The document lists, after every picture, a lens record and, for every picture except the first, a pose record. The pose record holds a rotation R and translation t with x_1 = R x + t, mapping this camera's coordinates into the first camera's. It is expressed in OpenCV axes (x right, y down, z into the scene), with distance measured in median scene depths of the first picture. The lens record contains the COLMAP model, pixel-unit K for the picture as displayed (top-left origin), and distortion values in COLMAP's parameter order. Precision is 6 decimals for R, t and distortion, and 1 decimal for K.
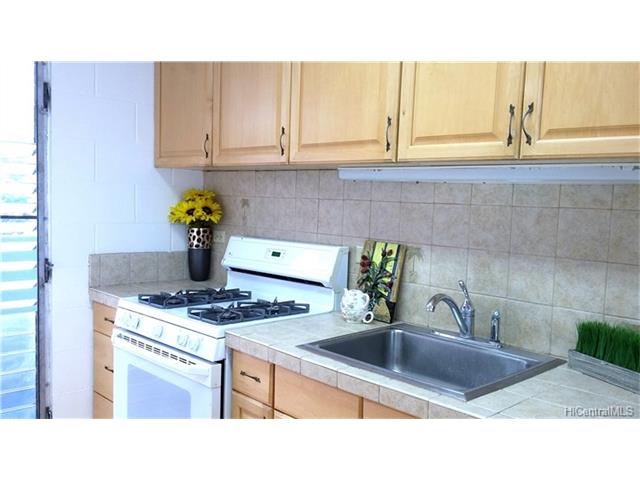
lens RADIAL K [[580.5, 0, 320.0], [0, 580.5, 240.0], [0, 0, 1]] dist [0.016615, -0.000813]
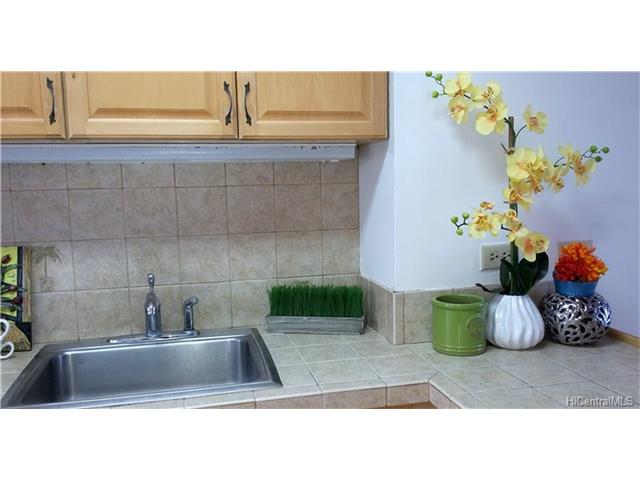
lens RADIAL K [[580.5, 0, 320.0], [0, 580.5, 240.0], [0, 0, 1]] dist [0.016615, -0.000813]
pose [[0.493459, -0.135299, 0.859181, -0.340579], [0.099235, 0.990134, 0.098926, -0.038864], [-0.864089, 0.036444, 0.502017, 0.288224]]
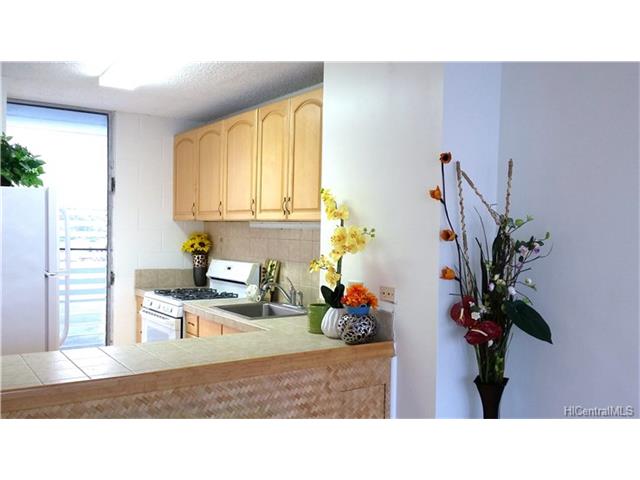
lens RADIAL K [[581.0, 0, 345.1], [0, 581.0, 238.5], [0, 0, 1]] dist [0.006422, 0.001273]
pose [[0.990474, -0.013481, -0.137039, 0.651753], [0.005229, 0.998161, -0.060400, 0.052743], [0.137601, 0.059108, 0.988723, -0.915676]]
